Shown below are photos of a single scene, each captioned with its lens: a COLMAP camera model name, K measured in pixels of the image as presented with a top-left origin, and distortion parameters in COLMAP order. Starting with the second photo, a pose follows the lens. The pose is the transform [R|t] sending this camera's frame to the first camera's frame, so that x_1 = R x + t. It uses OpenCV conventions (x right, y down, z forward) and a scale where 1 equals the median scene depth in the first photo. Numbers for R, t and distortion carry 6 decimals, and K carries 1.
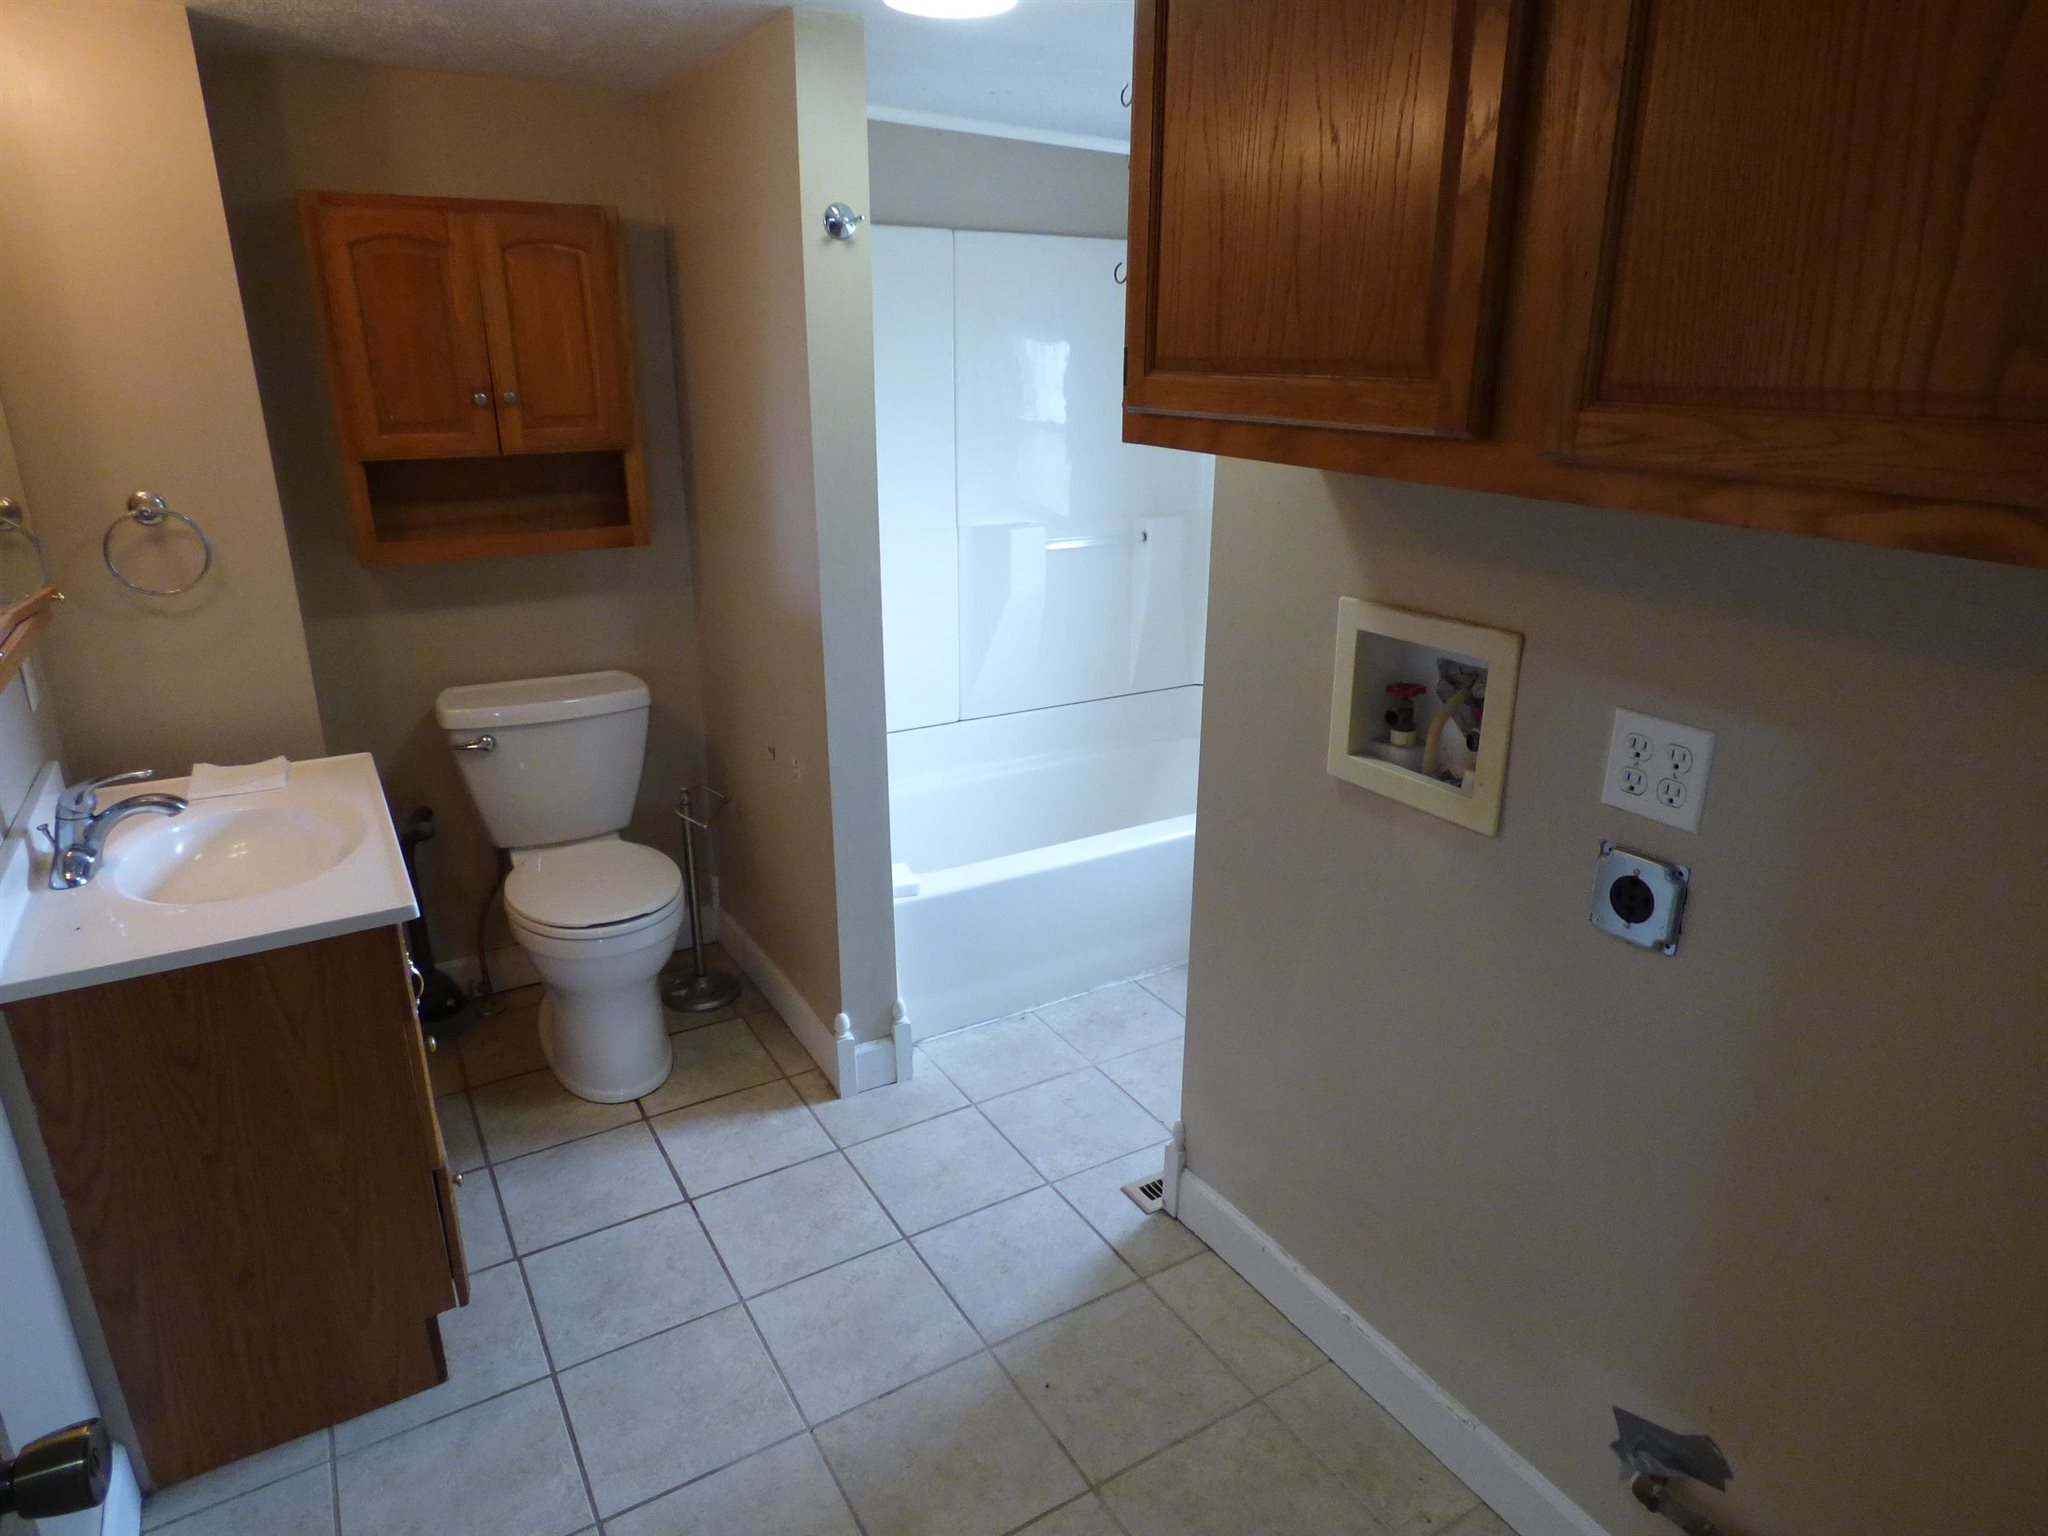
lens RADIAL K [[1237.7, 0, 1029.0], [0, 1237.7, 788.9], [0, 0, 1]] dist [-0.019596, 0.006207]
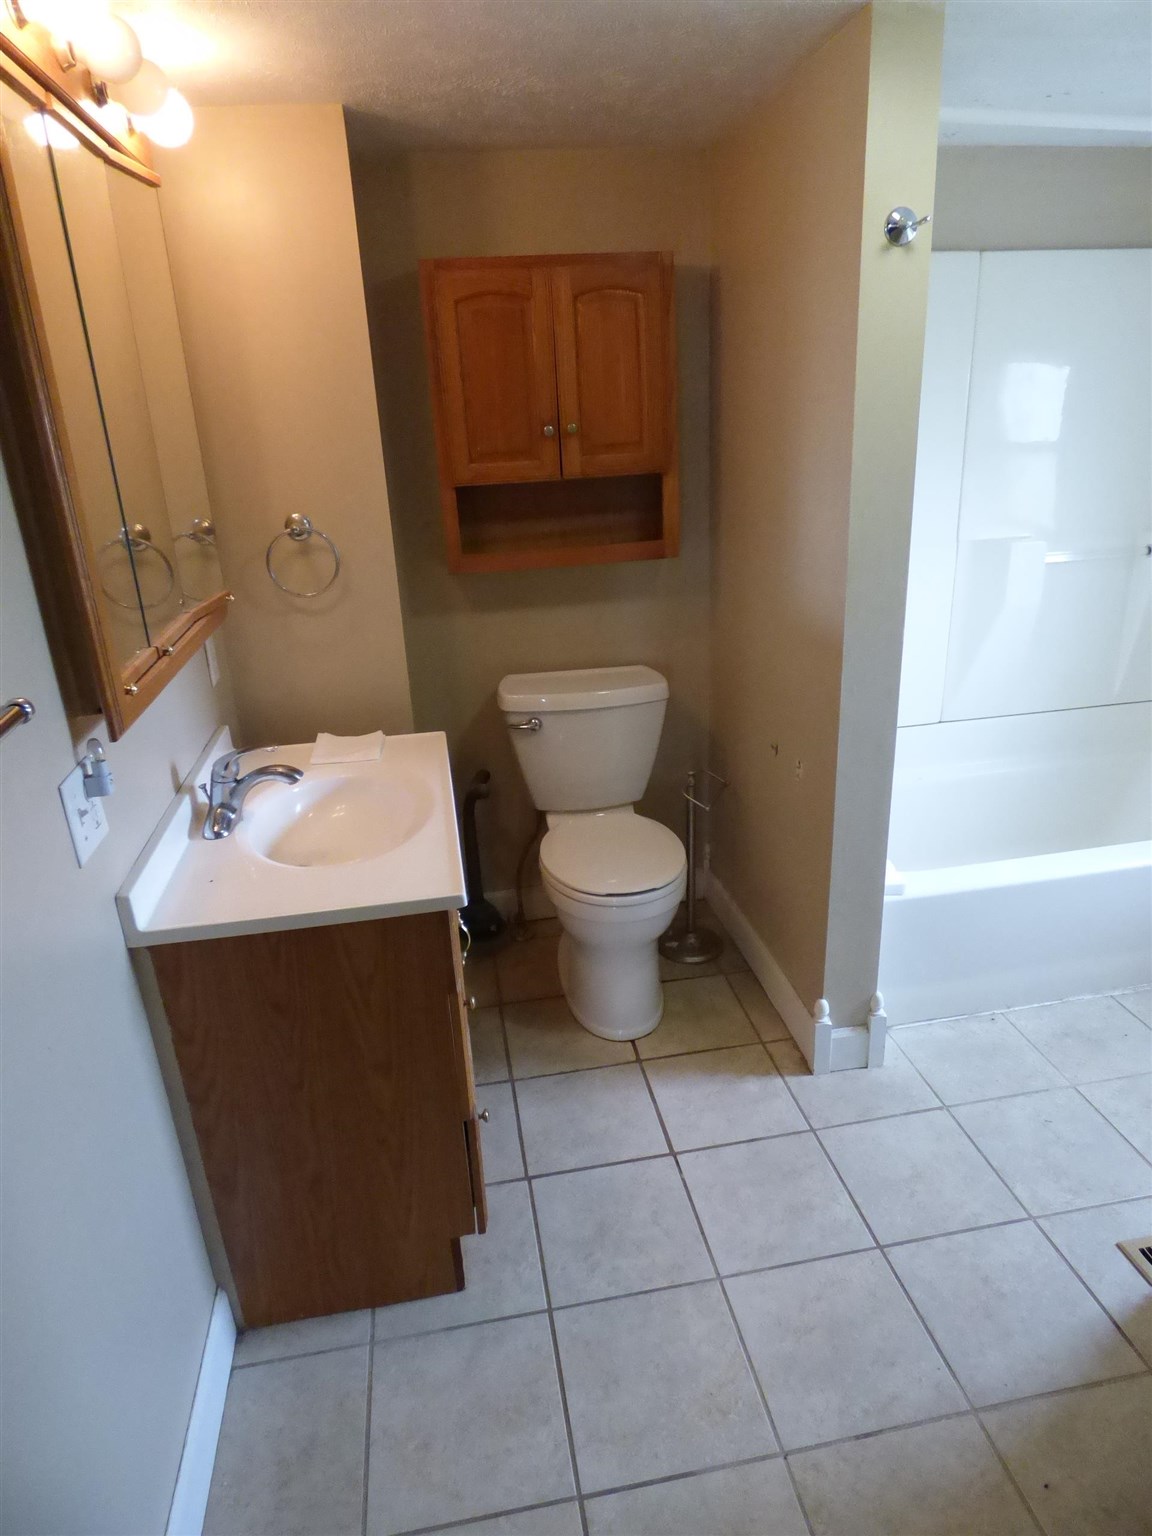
lens RADIAL K [[928.3, 0, 575.8], [0, 928.3, 771.2], [0, 0, 1]] dist [-0.019596, 0.006207]
pose [[0.931165, 0.082736, -0.355087, -0.088649], [-0.069518, 0.996335, 0.049847, -0.043696], [0.357910, -0.021731, 0.933503, 0.194583]]
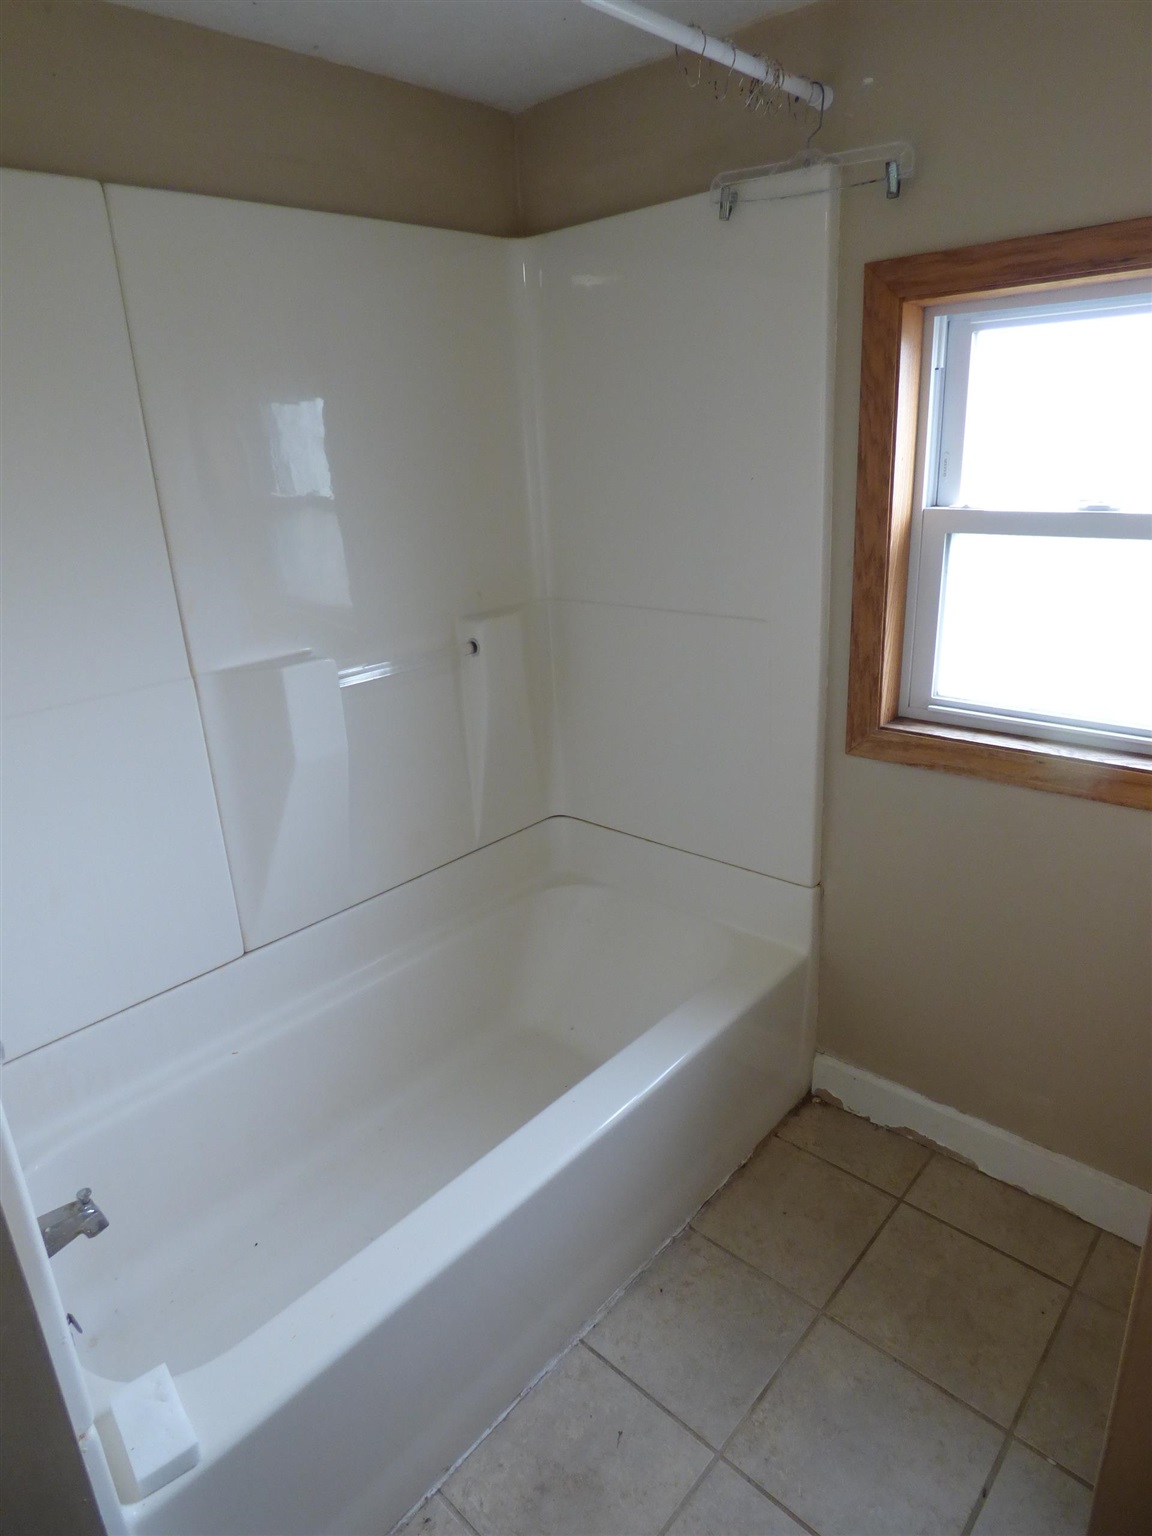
lens RADIAL K [[928.3, 0, 581.4], [0, 928.3, 776.4], [0, 0, 1]] dist [-0.019596, 0.006207]
pose [[0.954621, -0.144560, 0.260386, 0.001660], [0.139304, 0.989496, 0.038632, -0.209089], [-0.263236, -0.000607, 0.964731, 0.680731]]
